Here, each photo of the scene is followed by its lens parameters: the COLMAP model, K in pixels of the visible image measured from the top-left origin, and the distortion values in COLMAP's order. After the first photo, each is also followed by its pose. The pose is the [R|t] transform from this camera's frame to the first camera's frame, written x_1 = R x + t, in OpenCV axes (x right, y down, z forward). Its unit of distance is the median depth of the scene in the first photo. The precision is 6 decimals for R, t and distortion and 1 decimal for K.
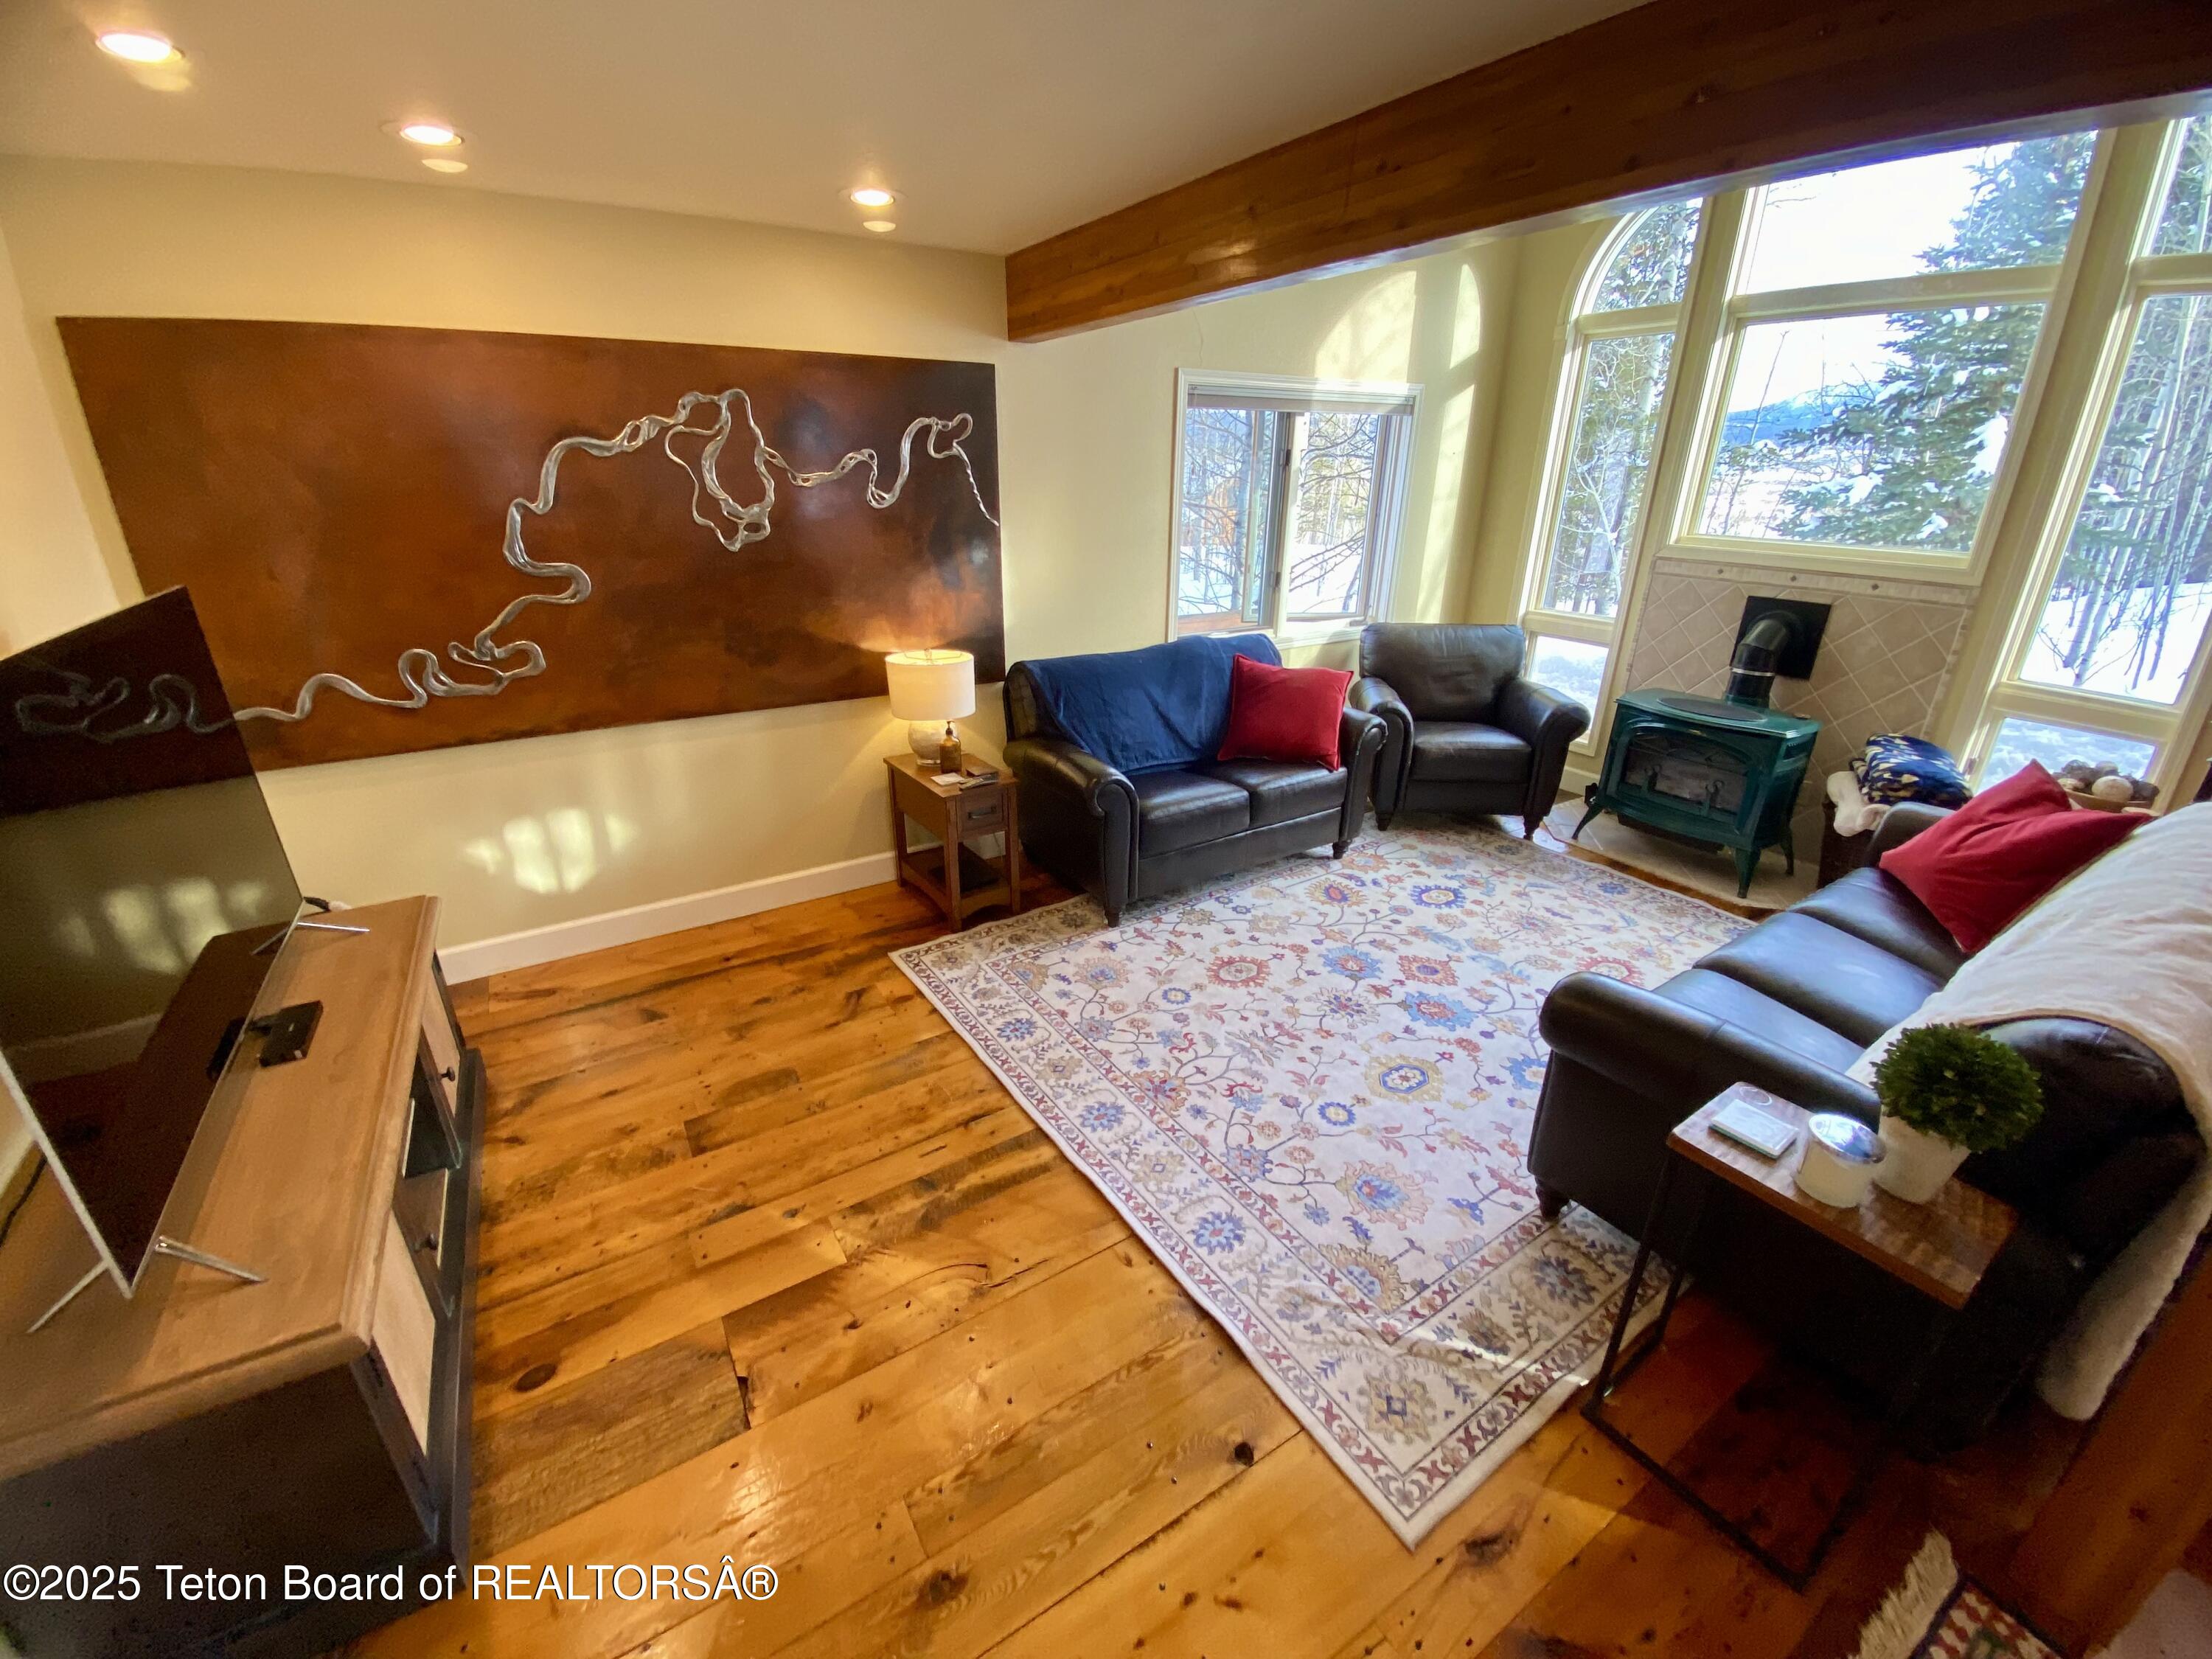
lens RADIAL K [[897.9, 0, 1095.4], [0, 897.9, 826.6], [0, 0, 1]] dist [0.011628, -0.015484]
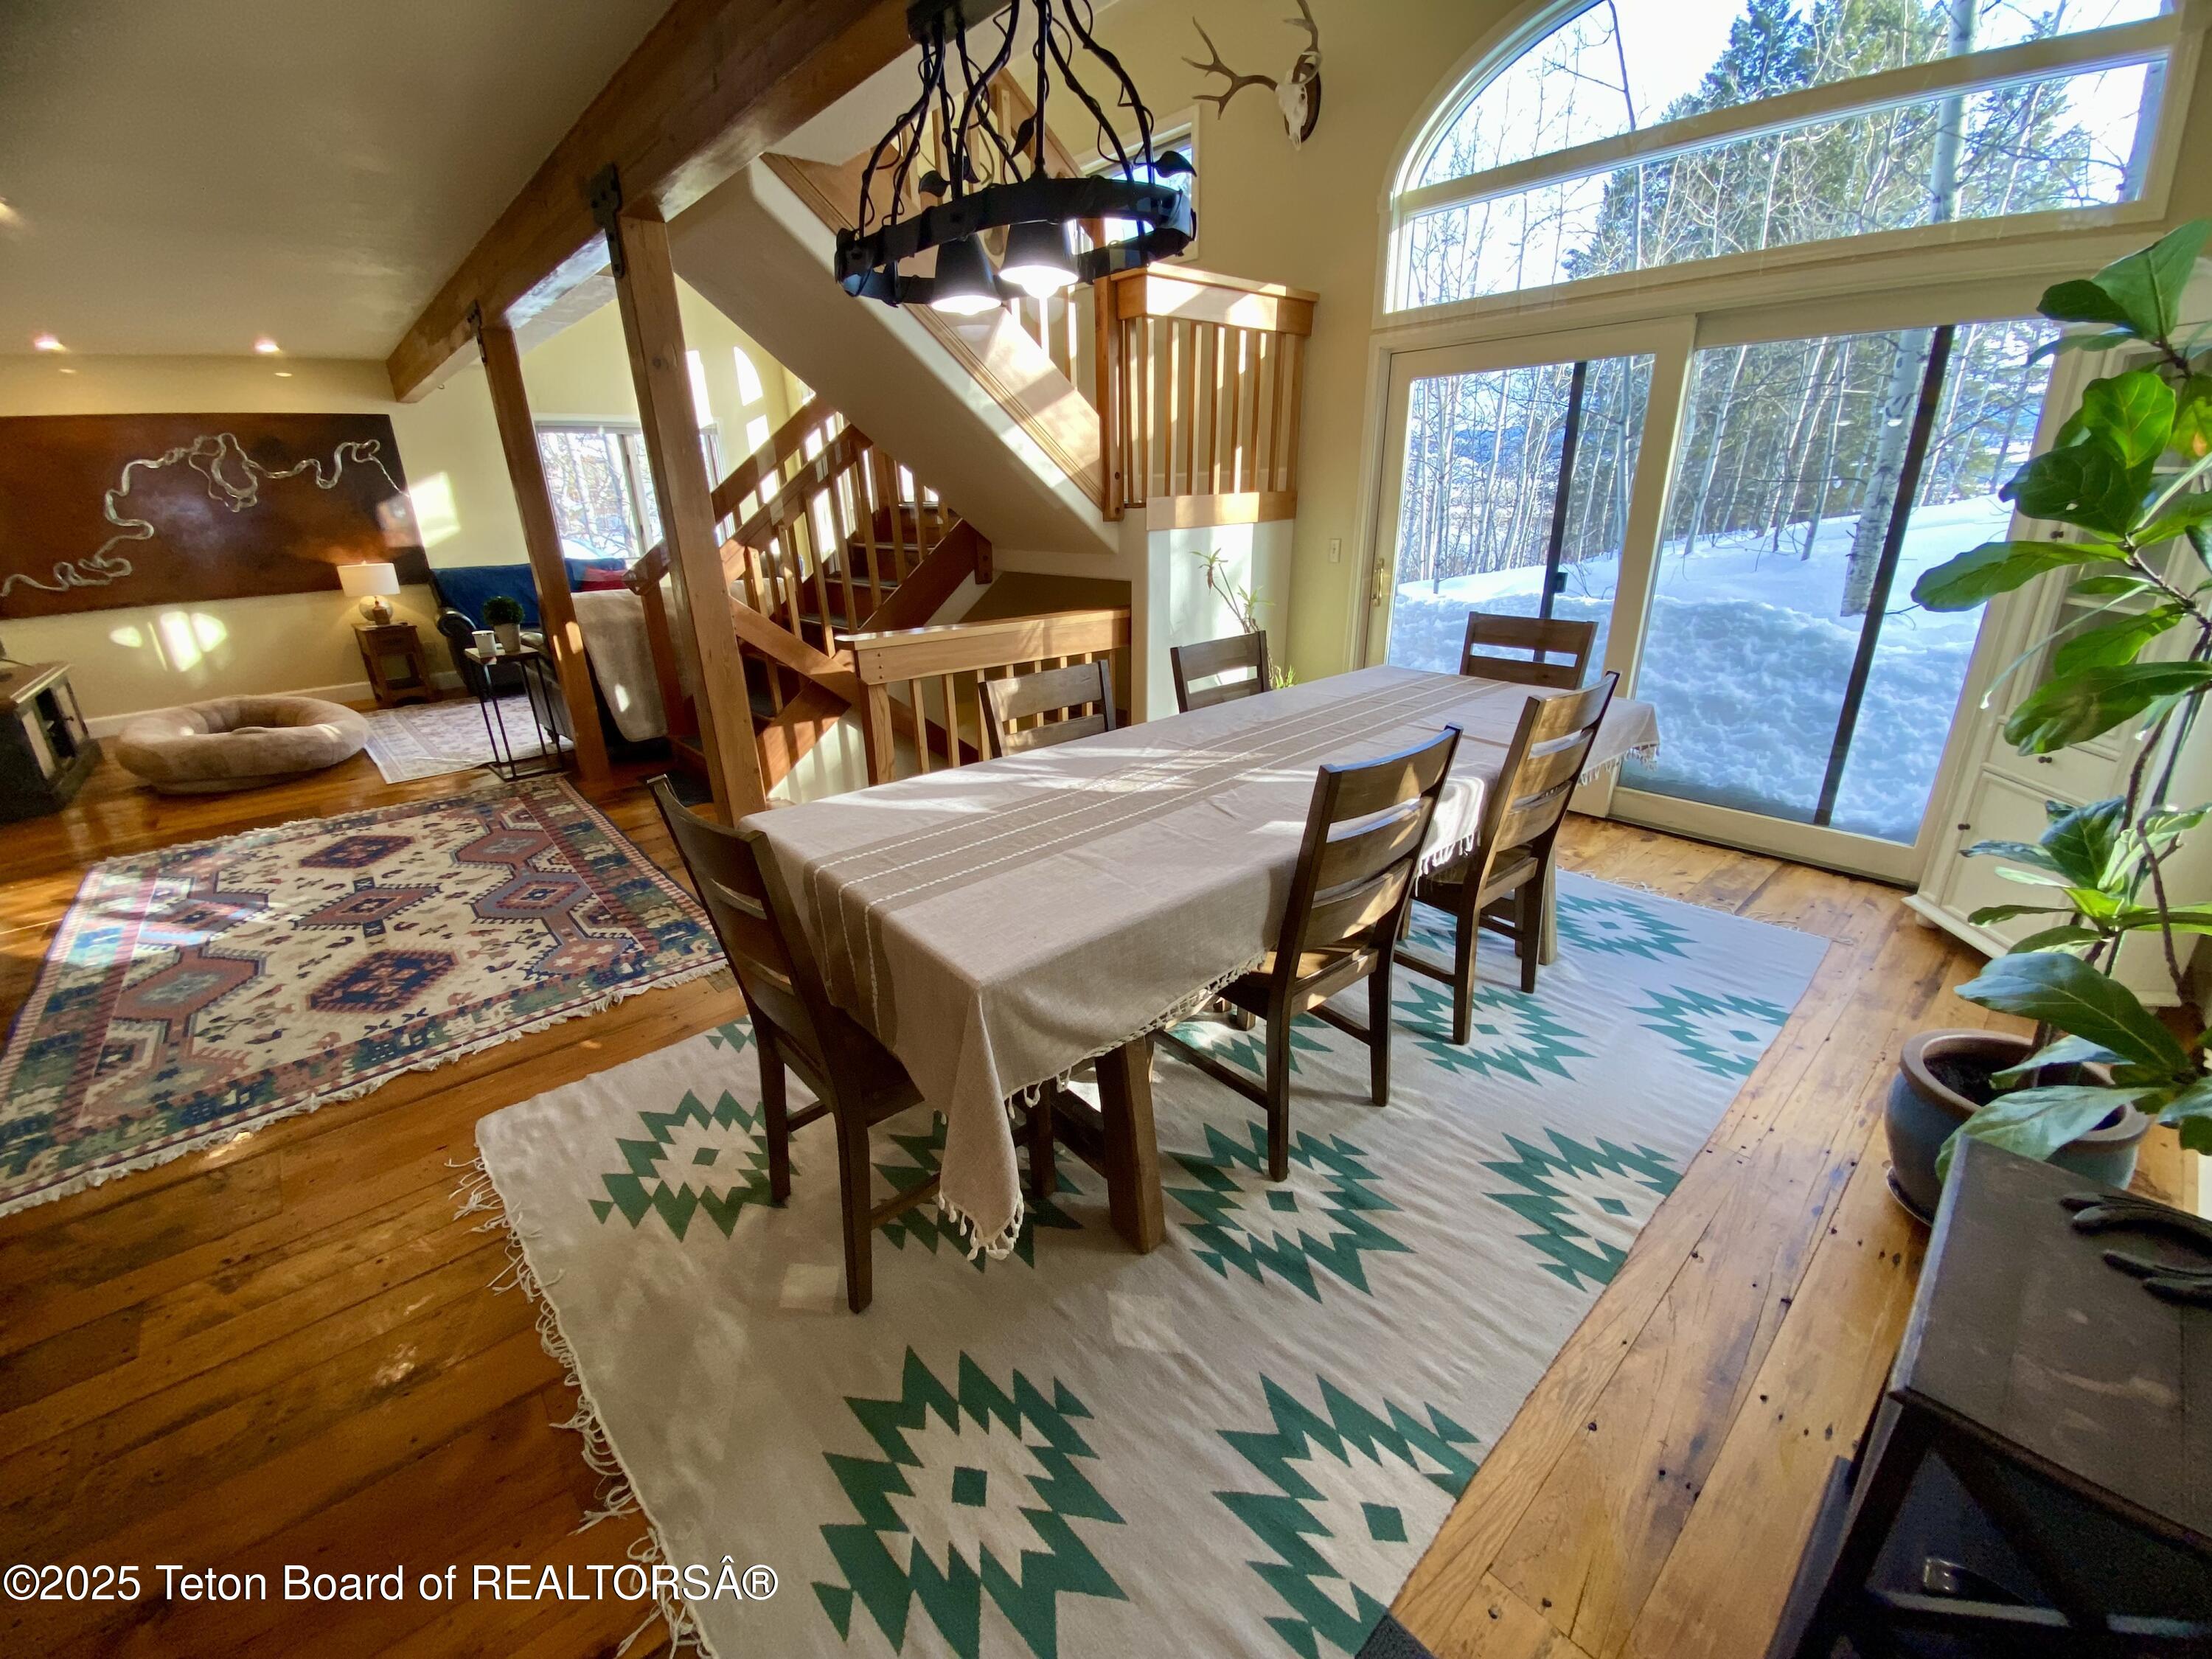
lens RADIAL K [[897.9, 0, 1103.3], [0, 897.9, 832.7], [0, 0, 1]] dist [0.011628, -0.015484]
pose [[0.986079, -0.087437, 0.141431, 1.180693], [0.090035, 0.995866, -0.012059, 0.614174], [-0.139792, 0.024625, 0.989875, -1.242556]]
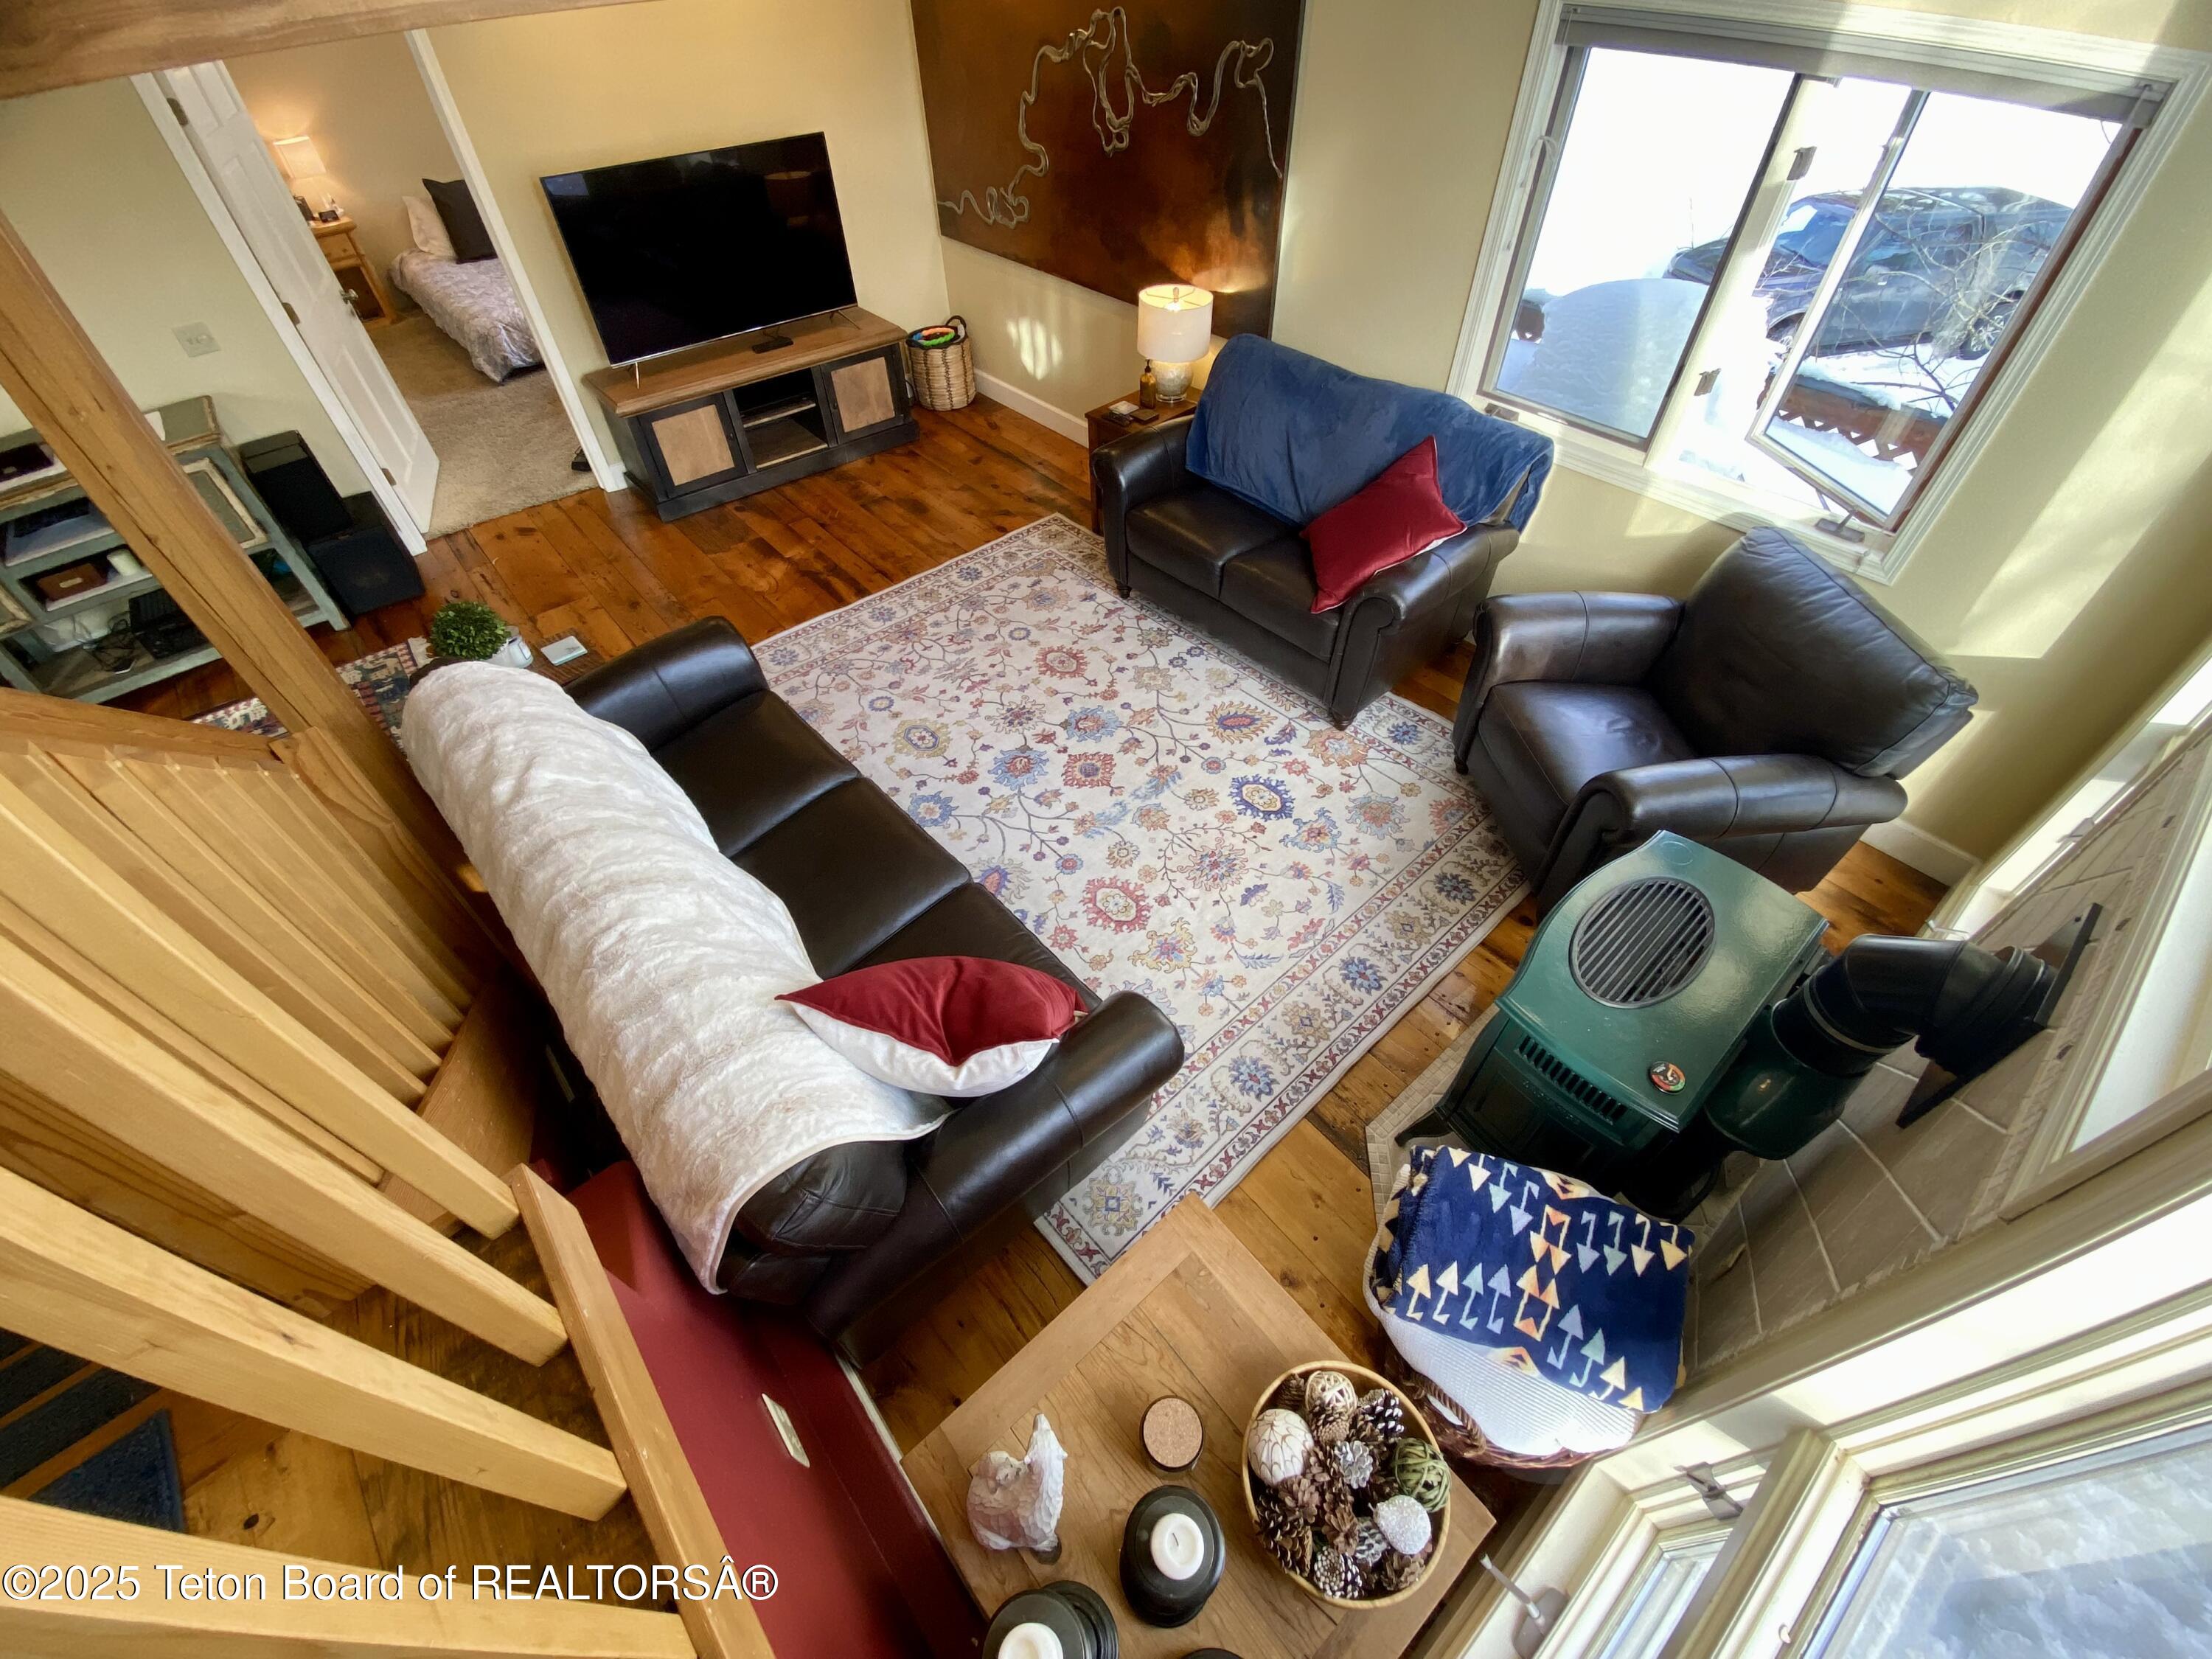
lens RADIAL K [[897.9, 0, 1085.4], [0, 897.9, 837.8], [0, 0, 1]] dist [0.011628, -0.015484]
pose [[0.134993, 0.728959, -0.671116, 1.192197], [-0.337177, 0.670689, 0.660673, -0.504564], [0.931713, 0.137099, 0.336327, 0.689750]]
